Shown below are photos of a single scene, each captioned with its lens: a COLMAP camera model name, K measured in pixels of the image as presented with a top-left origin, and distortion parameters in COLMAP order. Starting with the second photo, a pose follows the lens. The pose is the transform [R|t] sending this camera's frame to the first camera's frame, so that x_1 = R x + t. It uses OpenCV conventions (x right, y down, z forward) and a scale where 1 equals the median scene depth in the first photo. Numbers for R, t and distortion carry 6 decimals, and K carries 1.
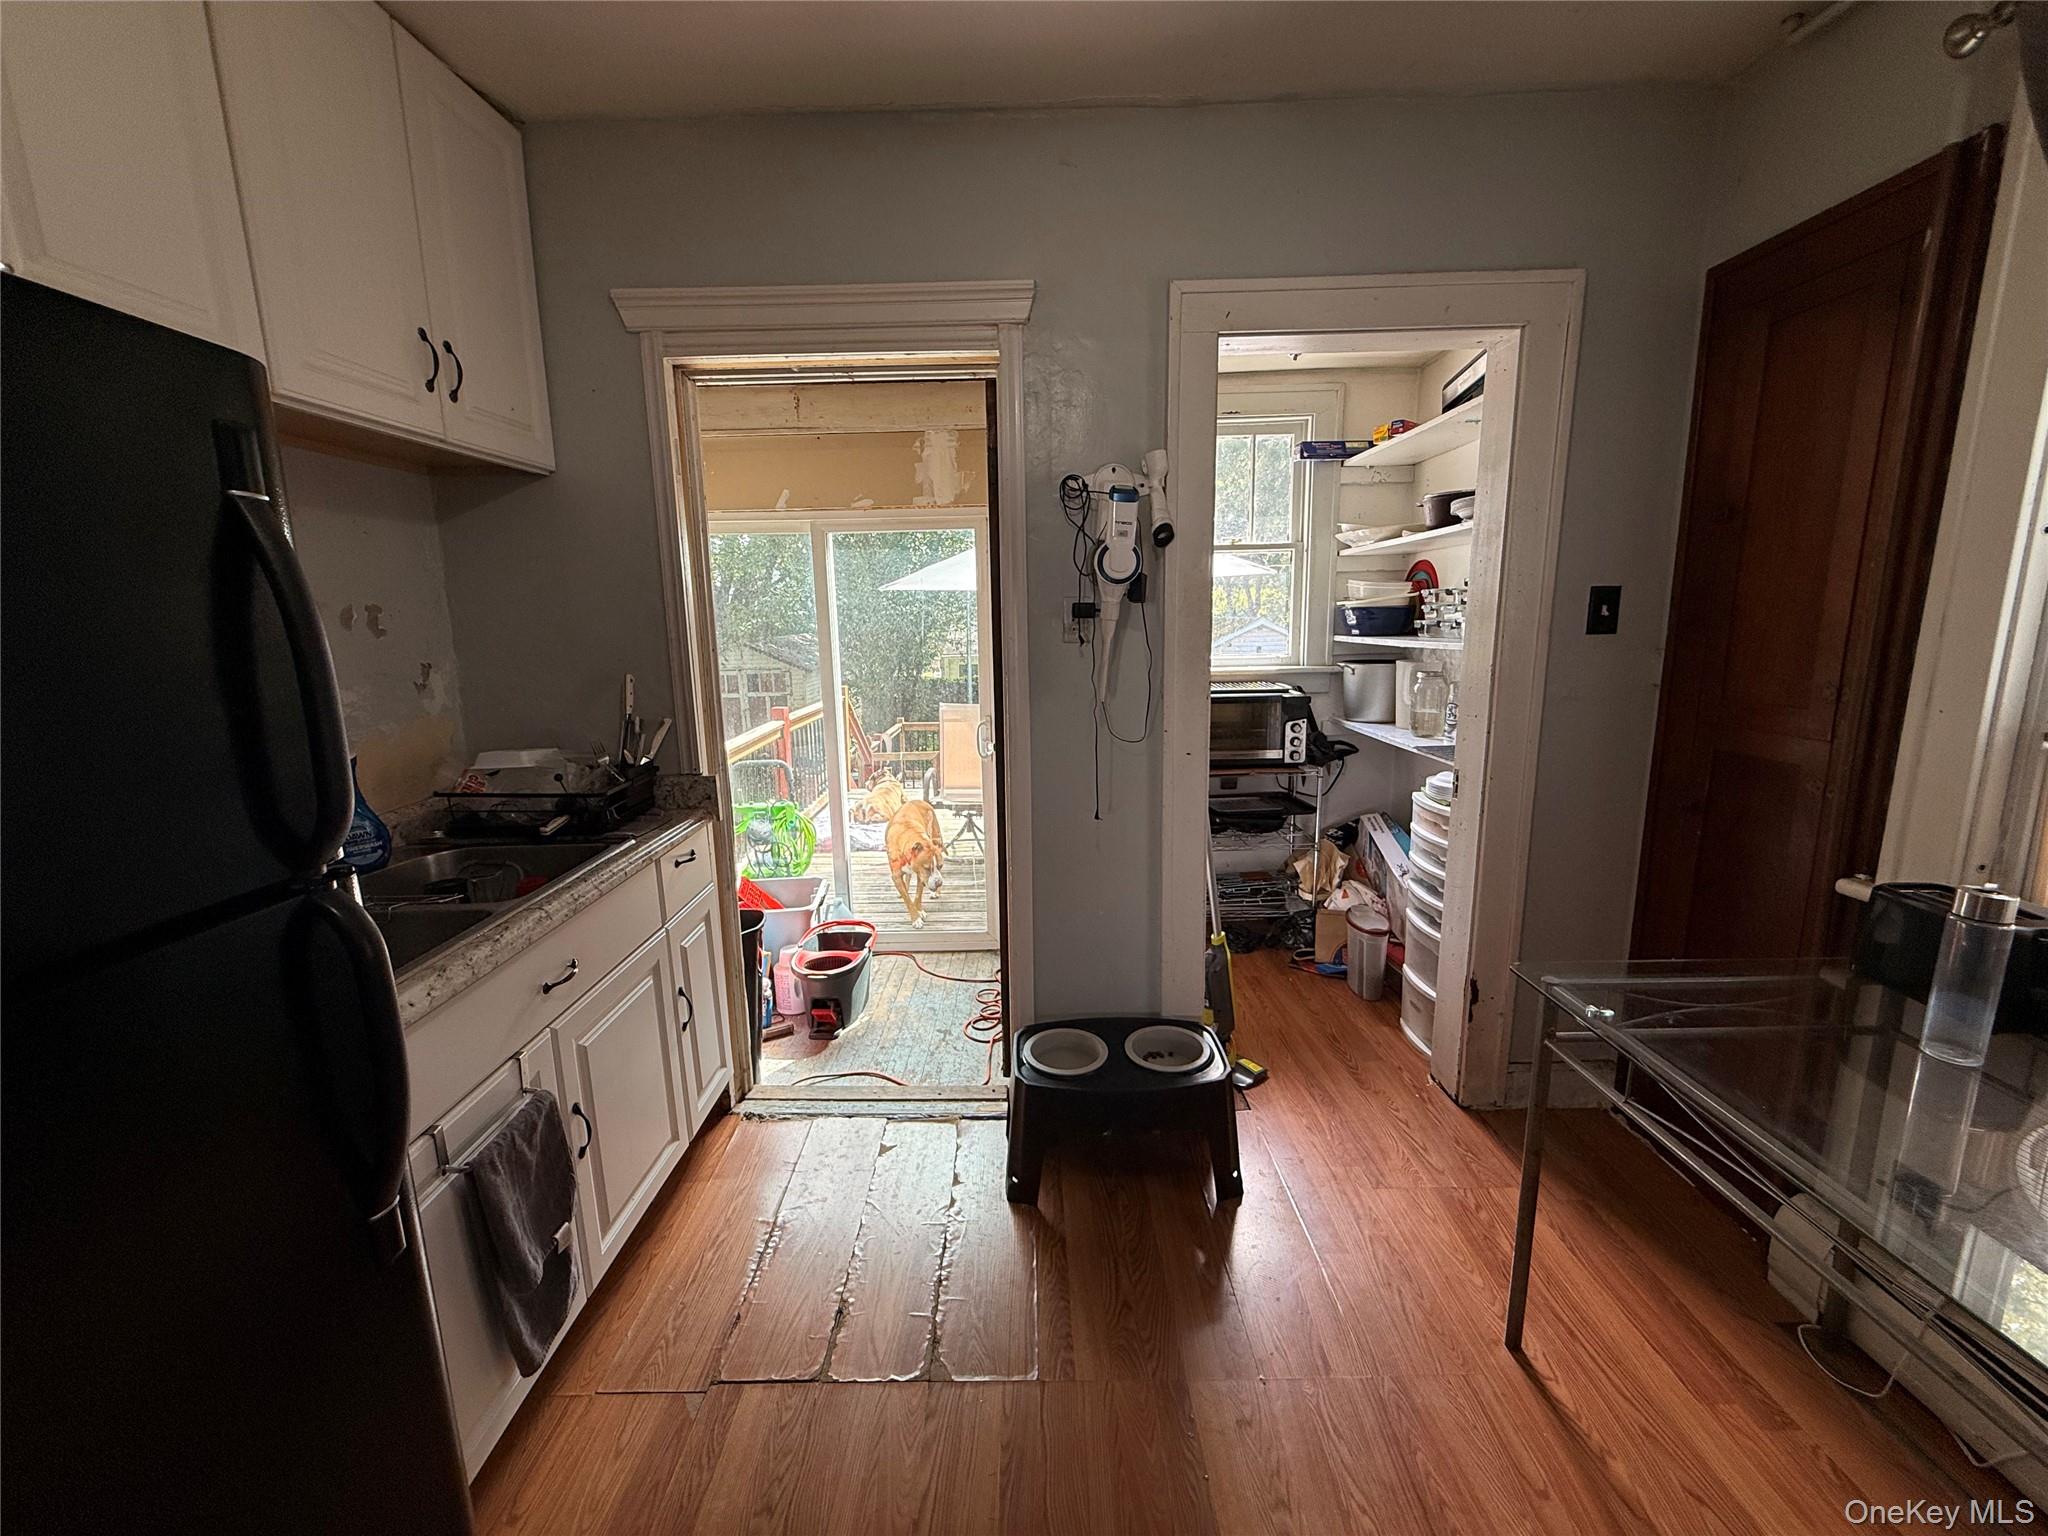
lens RADIAL K [[816.8, 0, 1016.0], [0, 816.8, 765.3], [0, 0, 1]] dist [-0.001667, 0.000567]
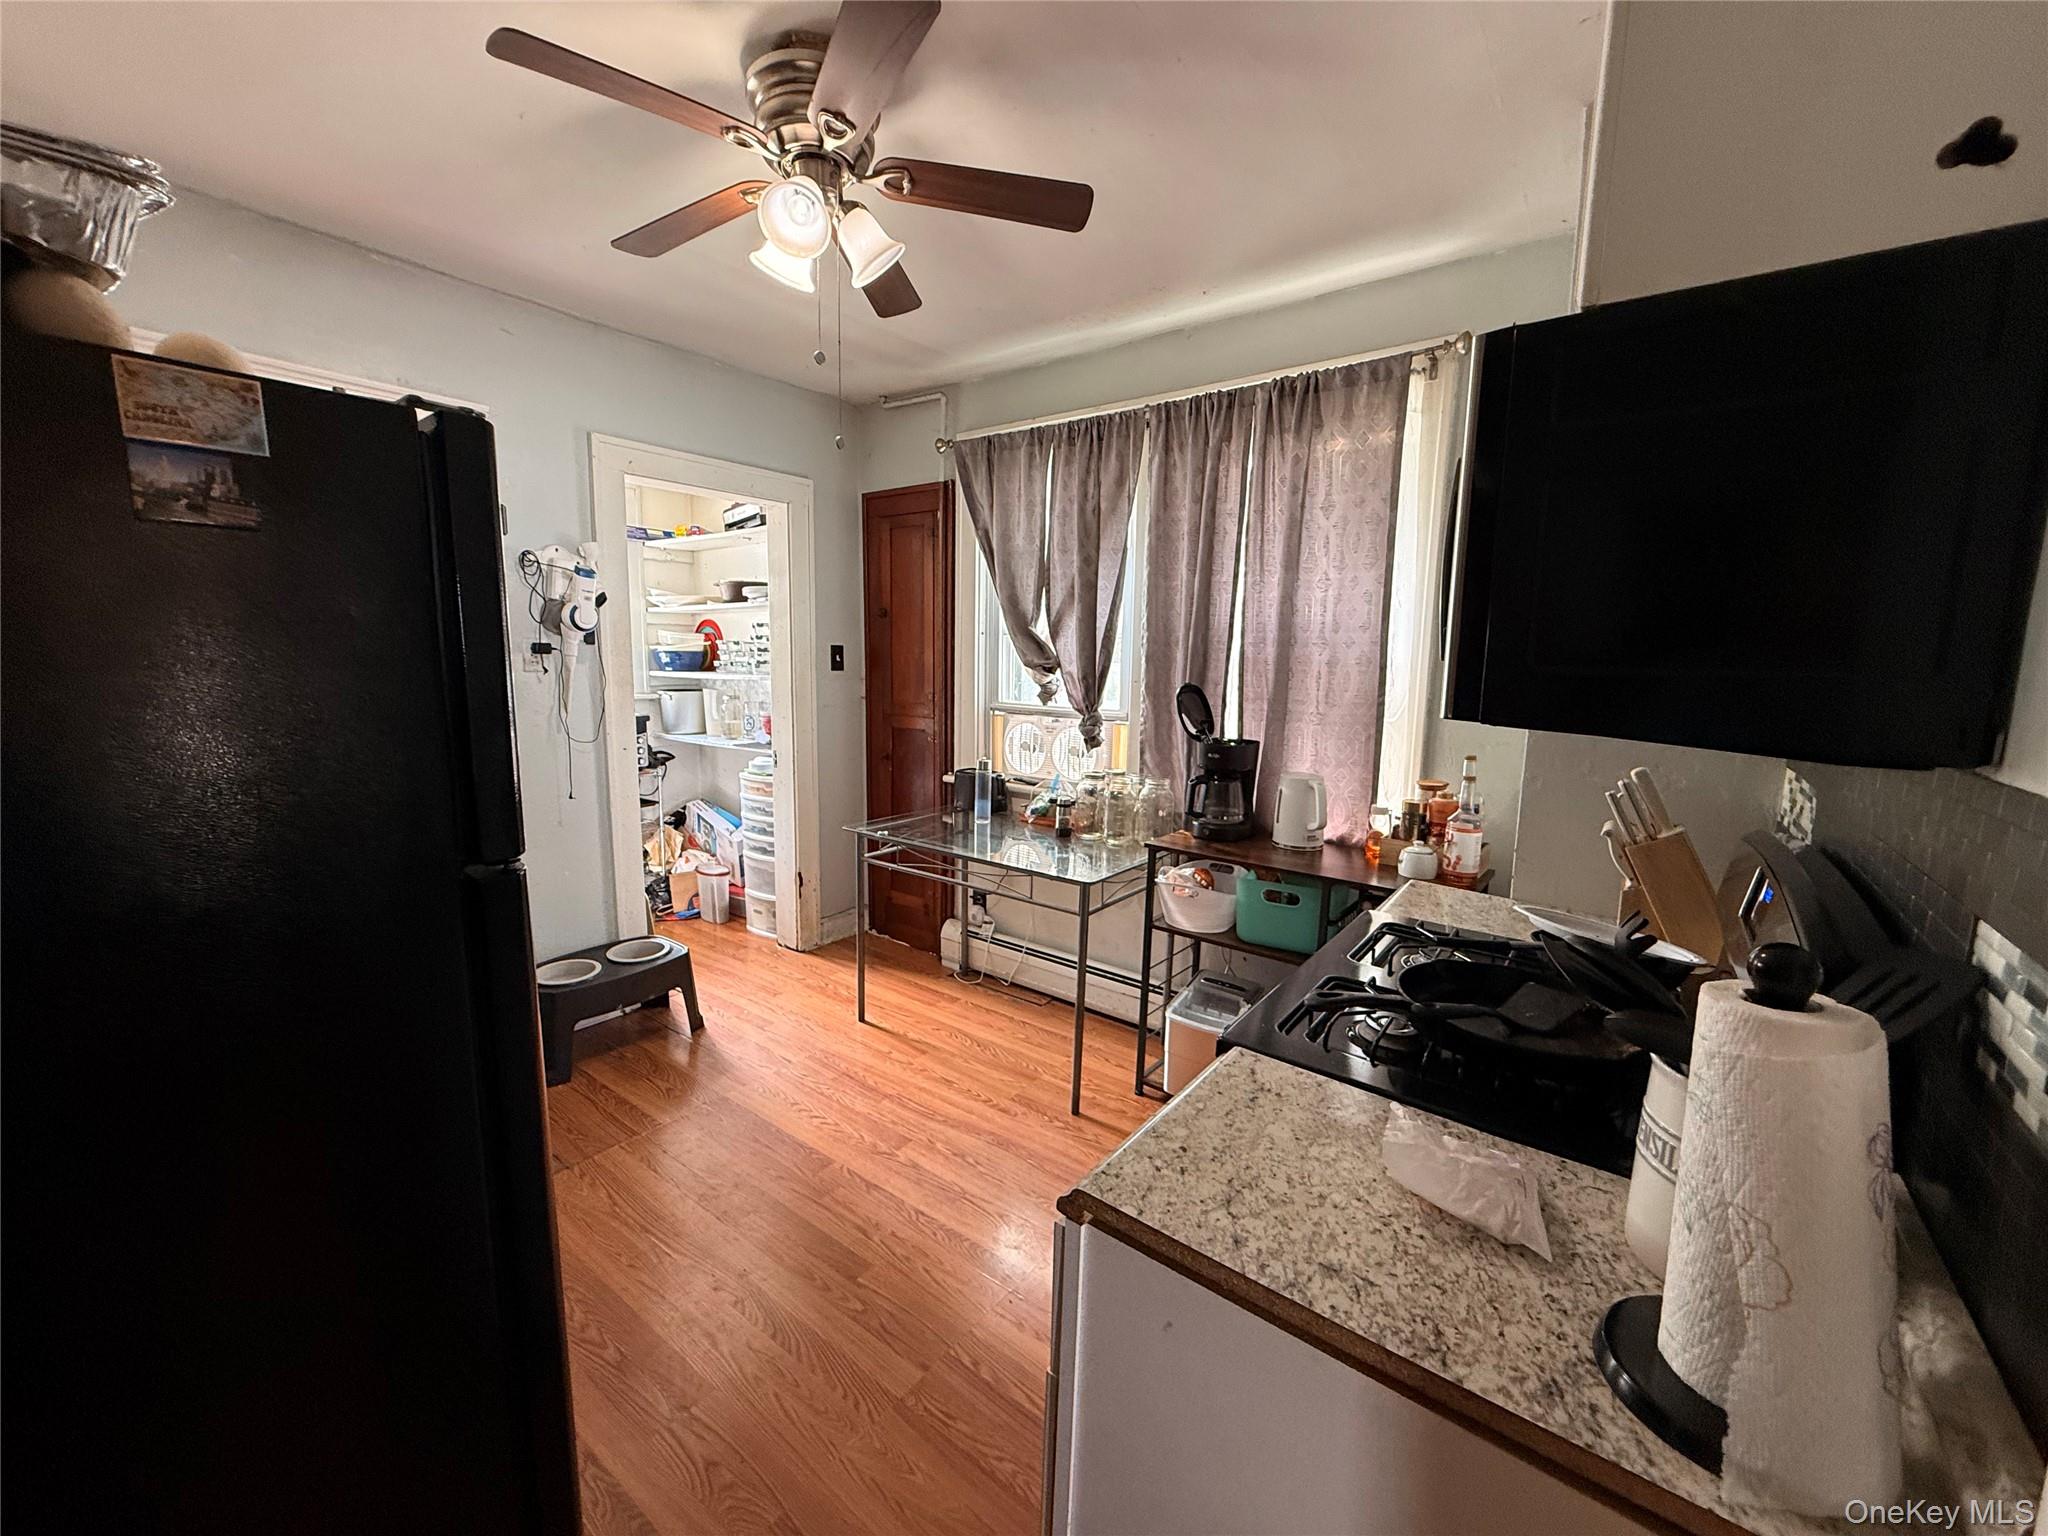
lens RADIAL K [[816.8, 0, 1015.8], [0, 816.8, 772.5], [0, 0, 1]] dist [-0.001667, 0.000567]
pose [[0.601209, -0.083563, 0.794710, -0.380369], [0.116782, 0.993028, 0.016068, 0.061986], [-0.790512, 0.083148, 0.606776, -0.306095]]
